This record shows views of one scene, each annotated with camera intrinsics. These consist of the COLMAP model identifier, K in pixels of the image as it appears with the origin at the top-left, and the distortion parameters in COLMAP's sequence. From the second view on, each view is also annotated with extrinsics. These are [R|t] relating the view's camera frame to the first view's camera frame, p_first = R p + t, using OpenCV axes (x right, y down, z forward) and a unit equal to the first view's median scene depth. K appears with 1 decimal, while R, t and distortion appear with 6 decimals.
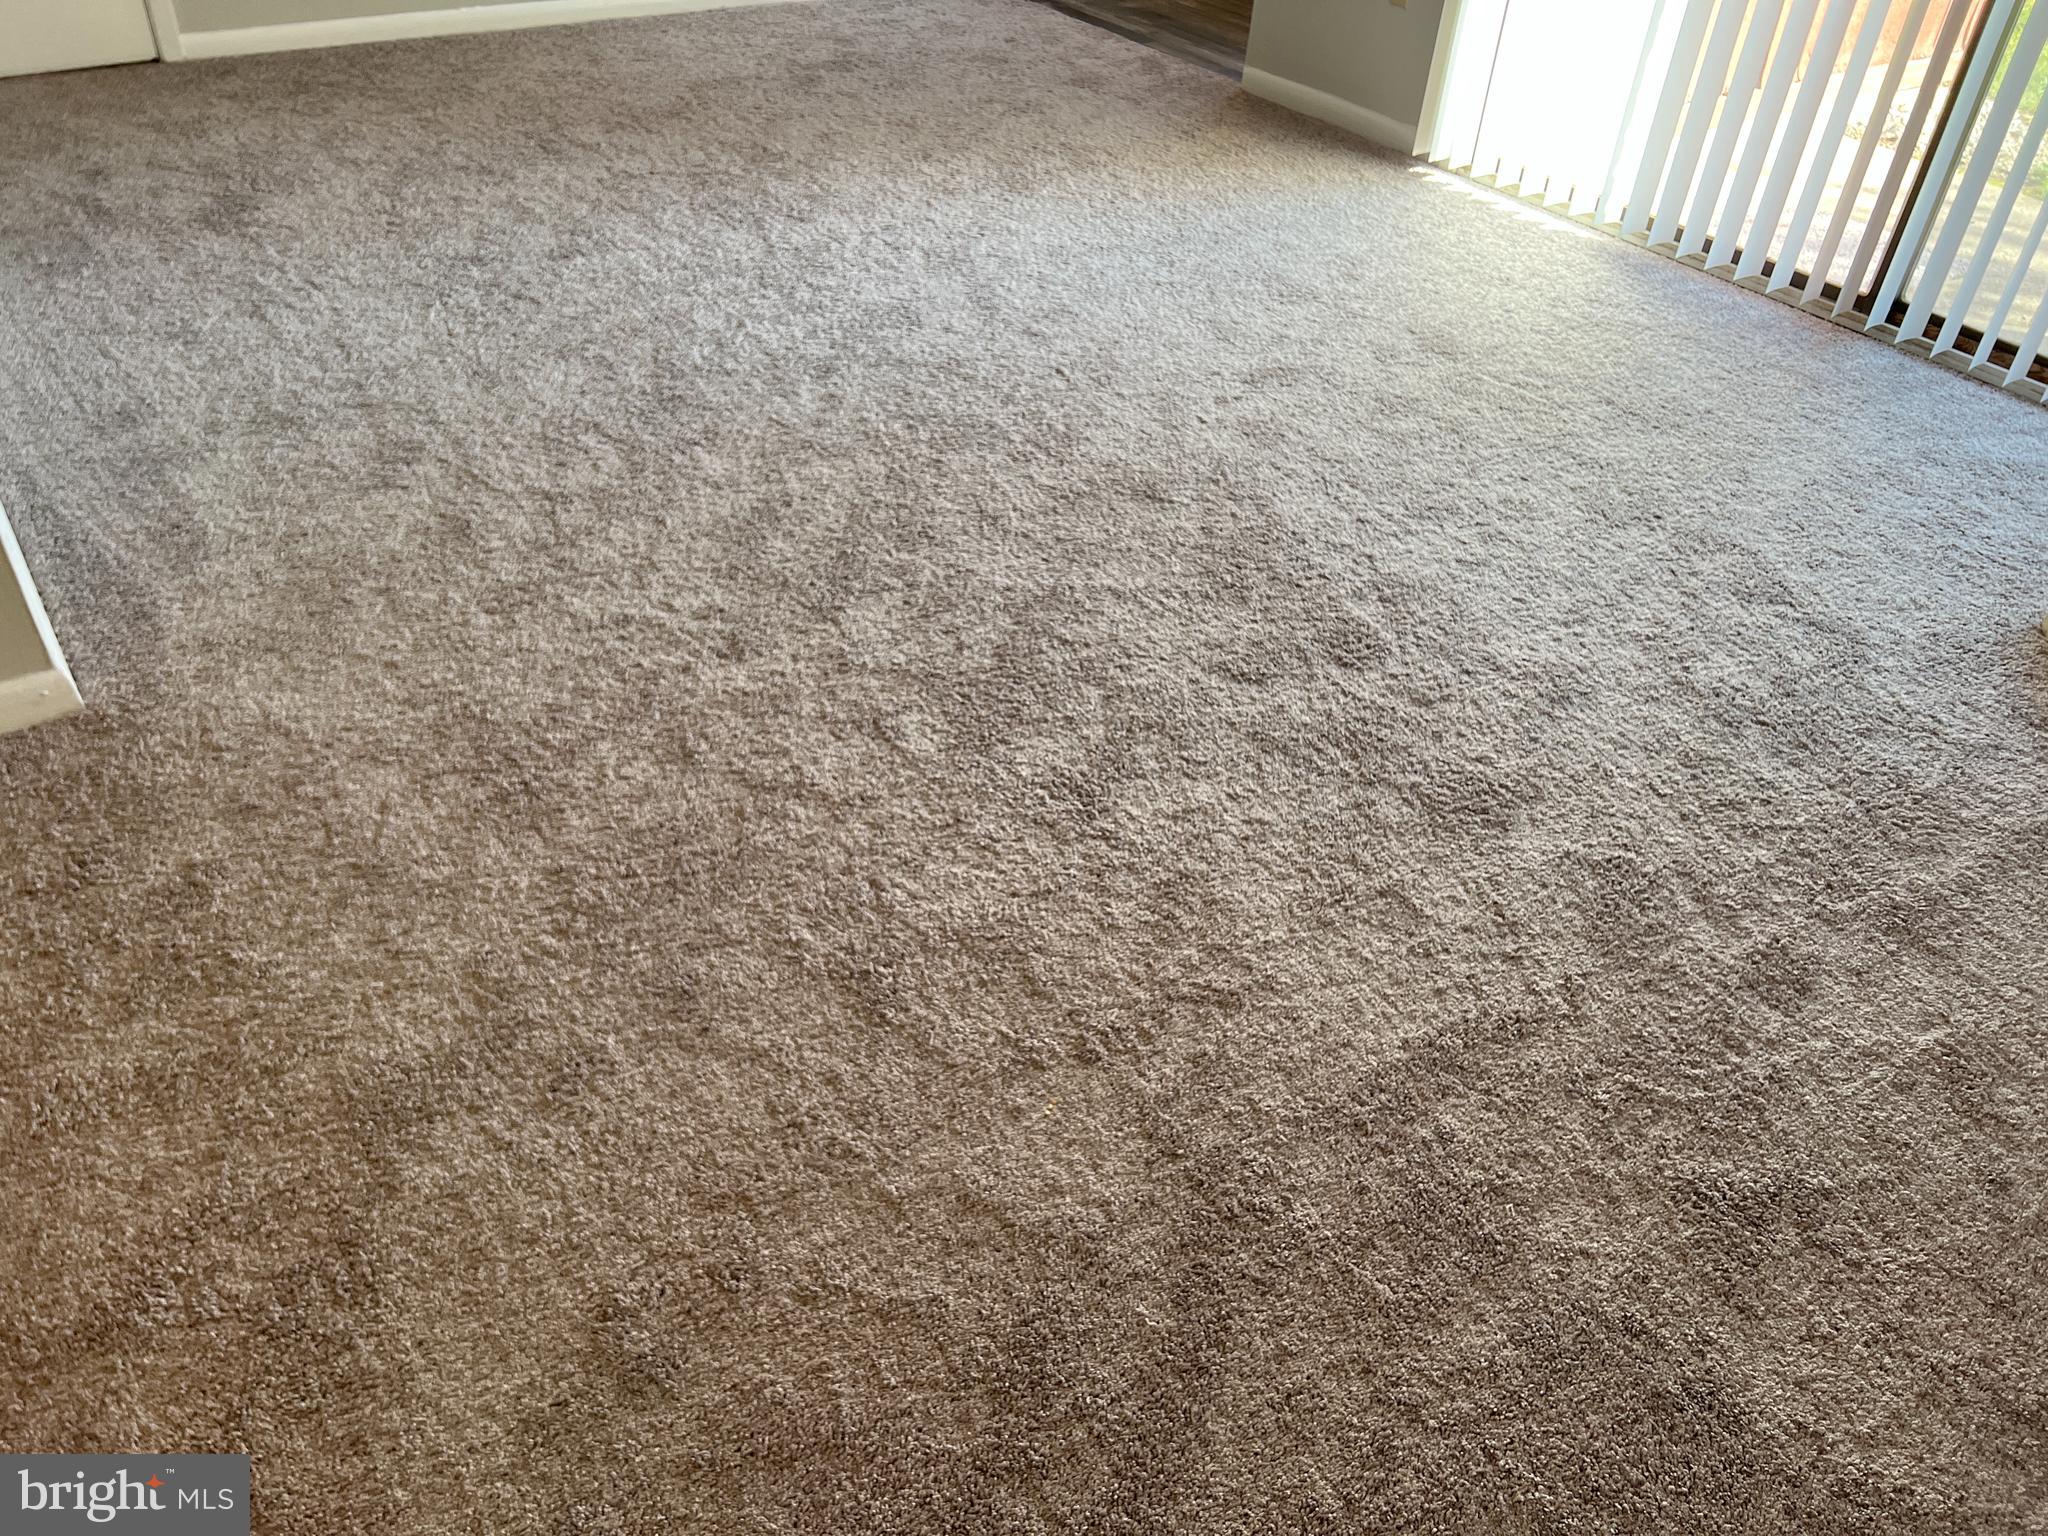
lens RADIAL K [[1532.8, 0, 1024.0], [0, 1532.8, 768.0], [0, 0, 1]] dist [0.047492, -0.062808]
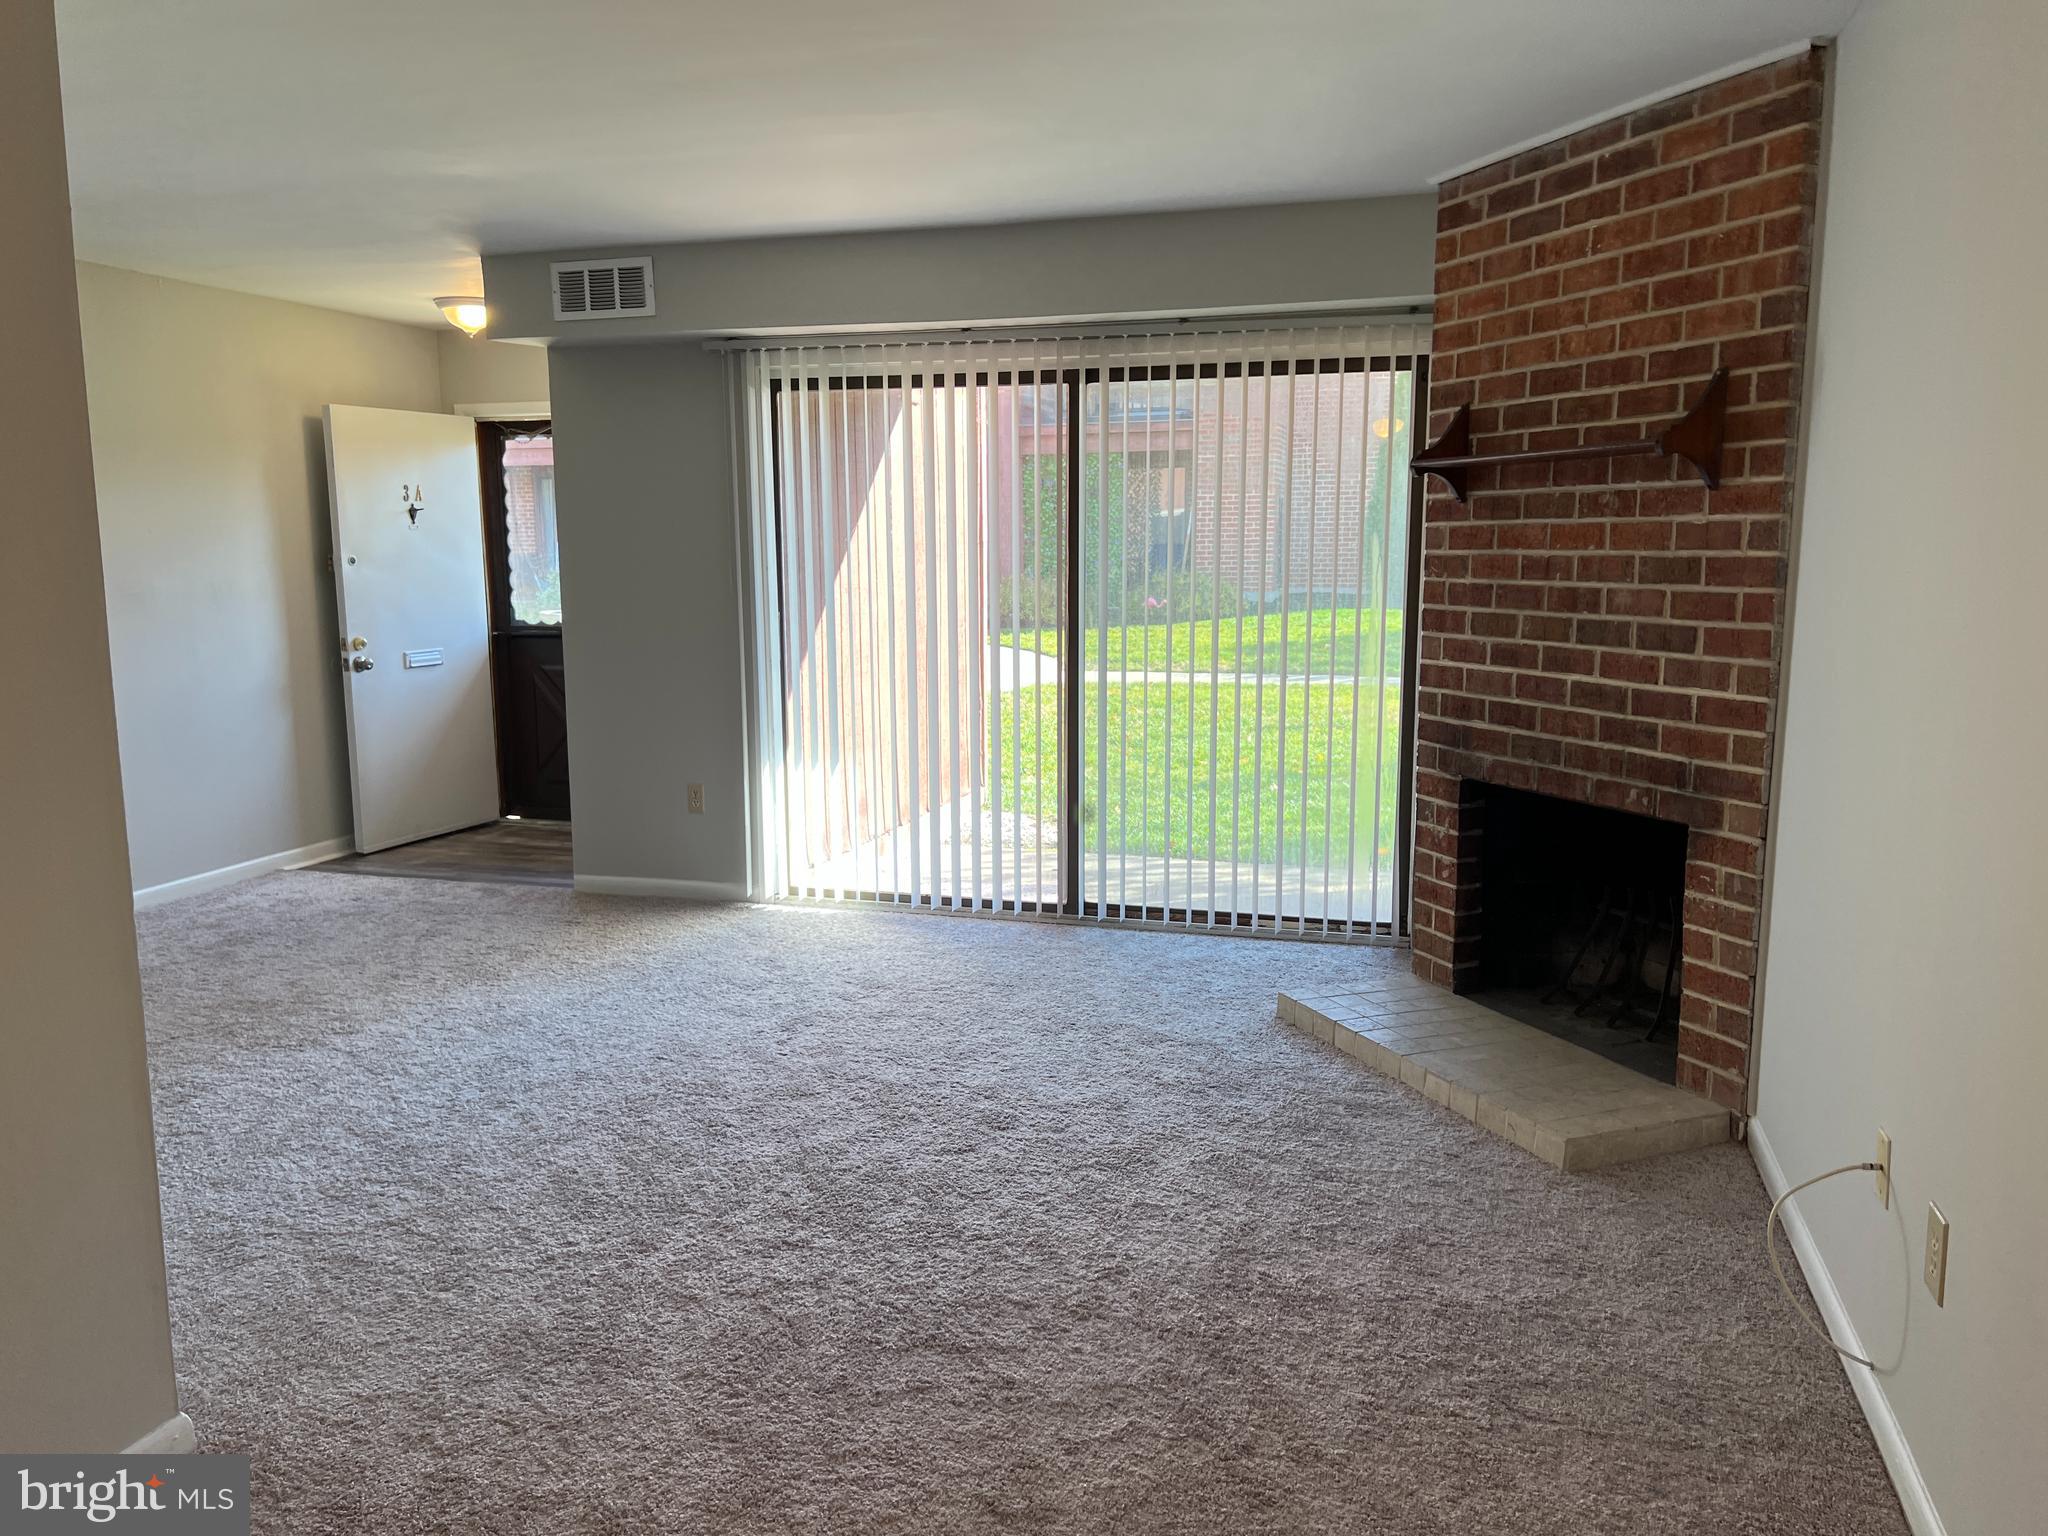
lens RADIAL K [[1558.2, 0, 1024.0], [0, 1558.2, 768.0], [0, 0, 1]] dist [-0.010684, -0.002661]
pose [[0.779863, -0.149910, 0.607734, -0.610363], [0.431065, 0.832606, -0.347778, 0.166771], [-0.453868, 0.533192, 0.713940, -0.297313]]
